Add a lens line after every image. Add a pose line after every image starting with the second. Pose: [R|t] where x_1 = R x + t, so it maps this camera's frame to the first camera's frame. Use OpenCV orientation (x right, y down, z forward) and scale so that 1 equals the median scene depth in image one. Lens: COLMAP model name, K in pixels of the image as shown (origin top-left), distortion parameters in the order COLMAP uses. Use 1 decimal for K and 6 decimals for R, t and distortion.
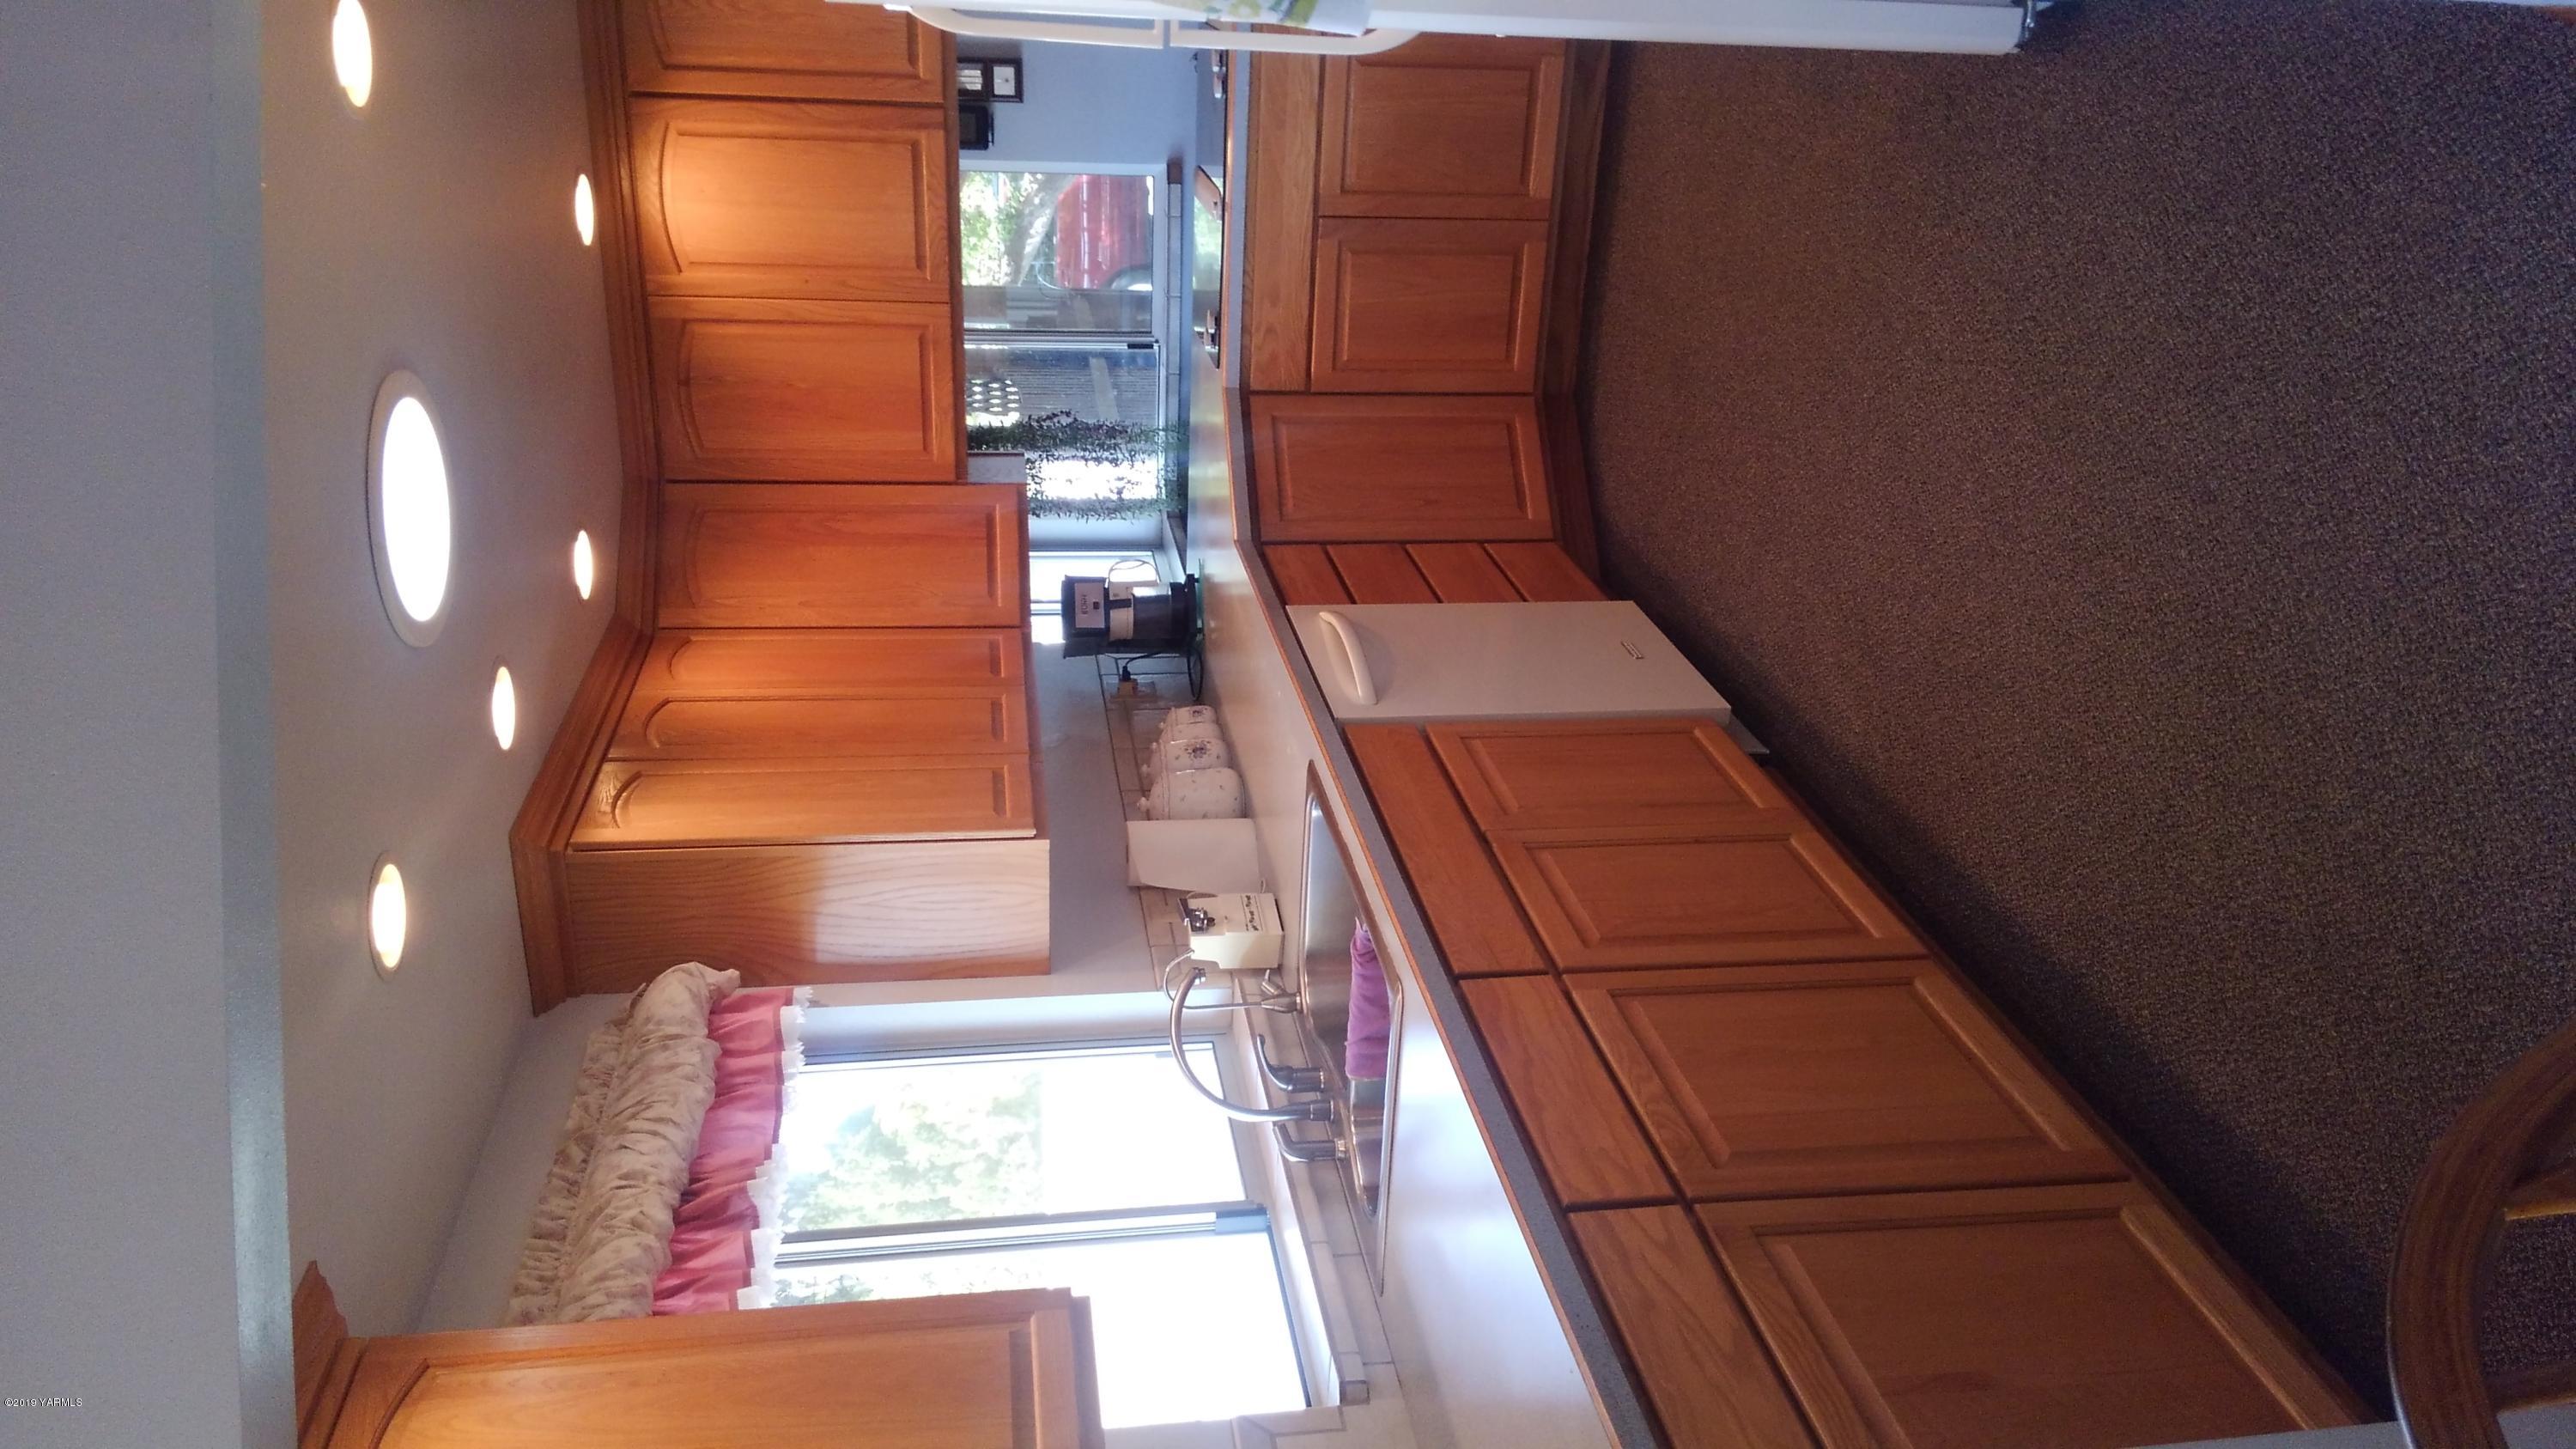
lens RADIAL K [[1941.8, 0, 1293.6], [0, 1941.8, 738.6], [0, 0, 1]] dist [0.087585, -0.139612]
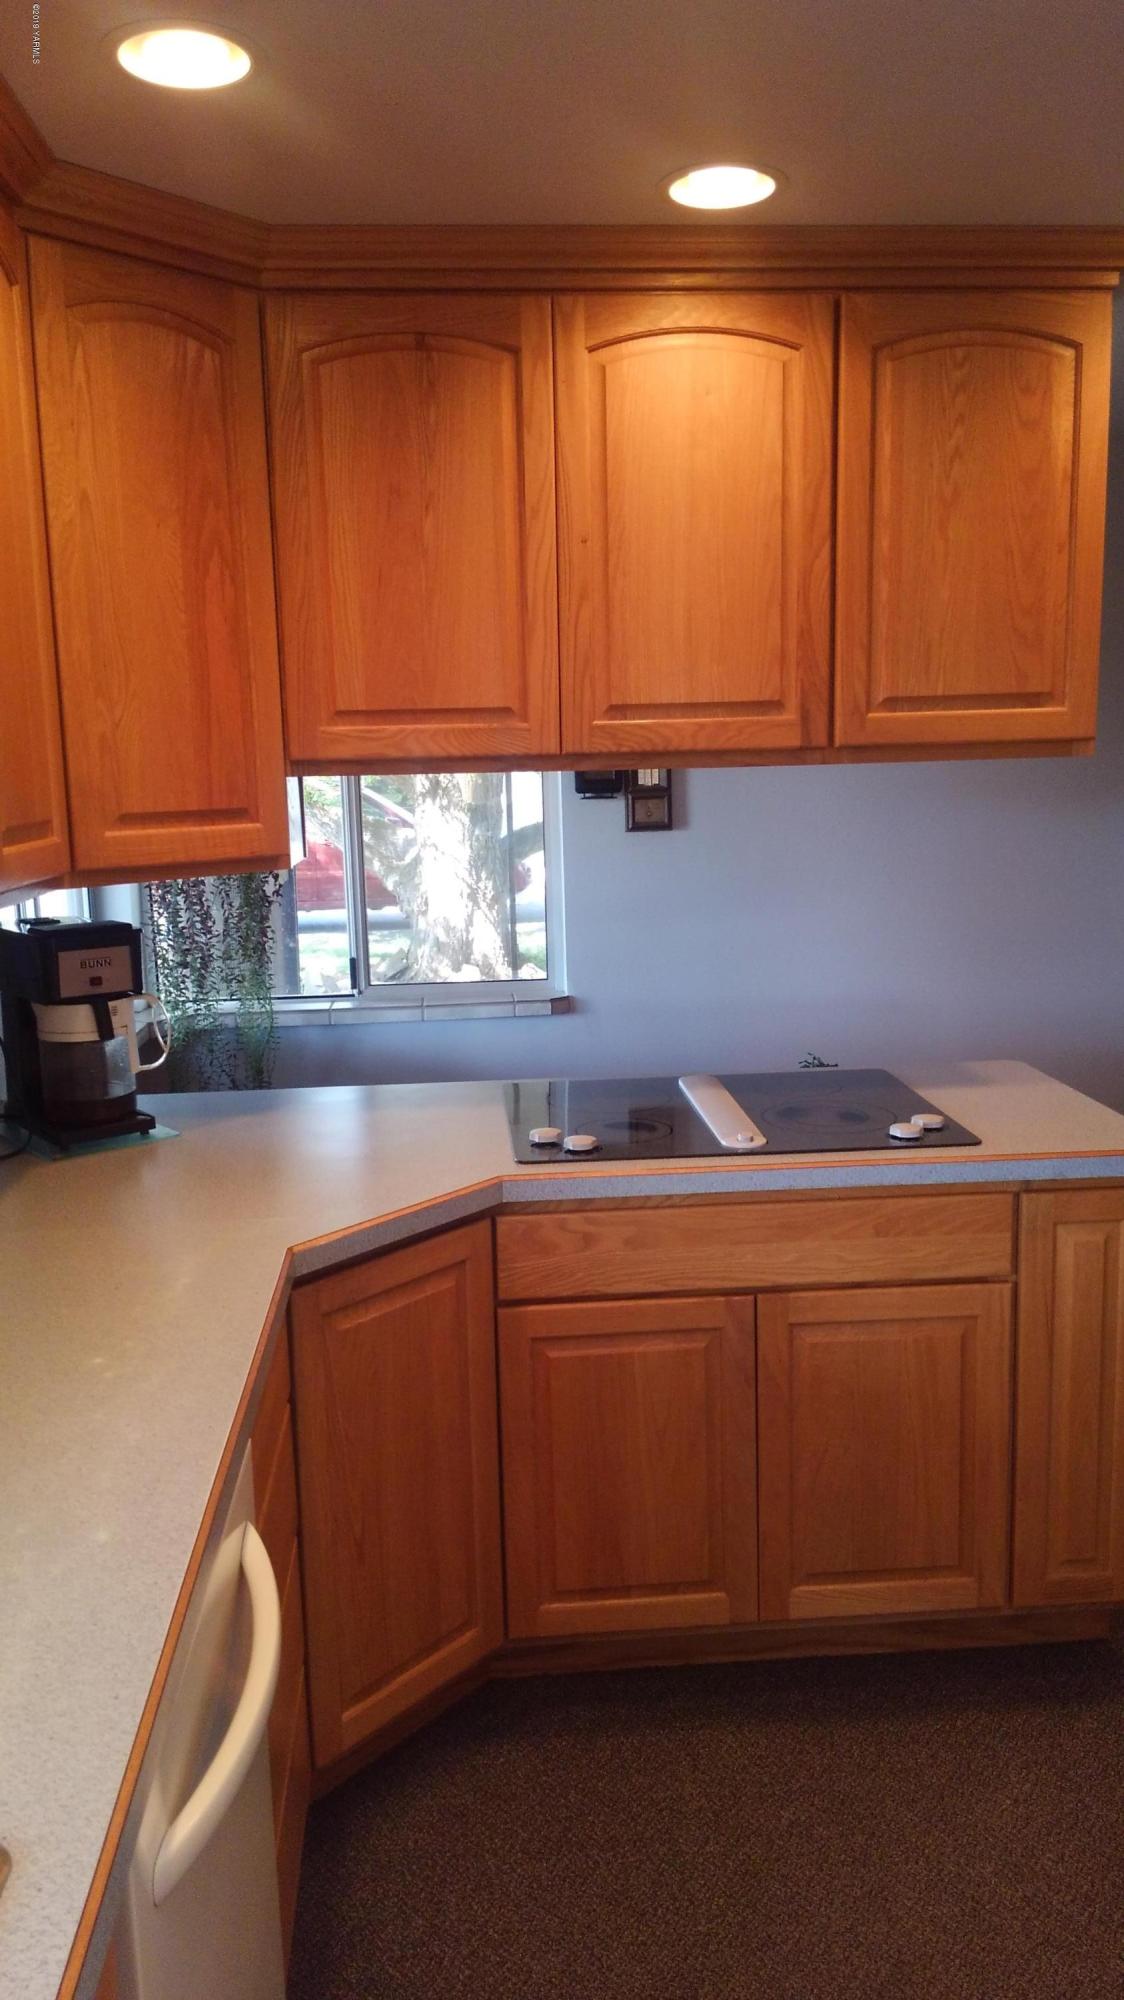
lens RADIAL K [[1507.4, 0, 569.9], [0, 1507.4, 1006.0], [0, 0, 1]] dist [0.087585, -0.139612]
pose [[0.077885, 0.996764, 0.019891, -0.100467], [-0.883647, 0.078257, -0.461566, 0.024977], [-0.461629, 0.018372, 0.886883, 0.545004]]
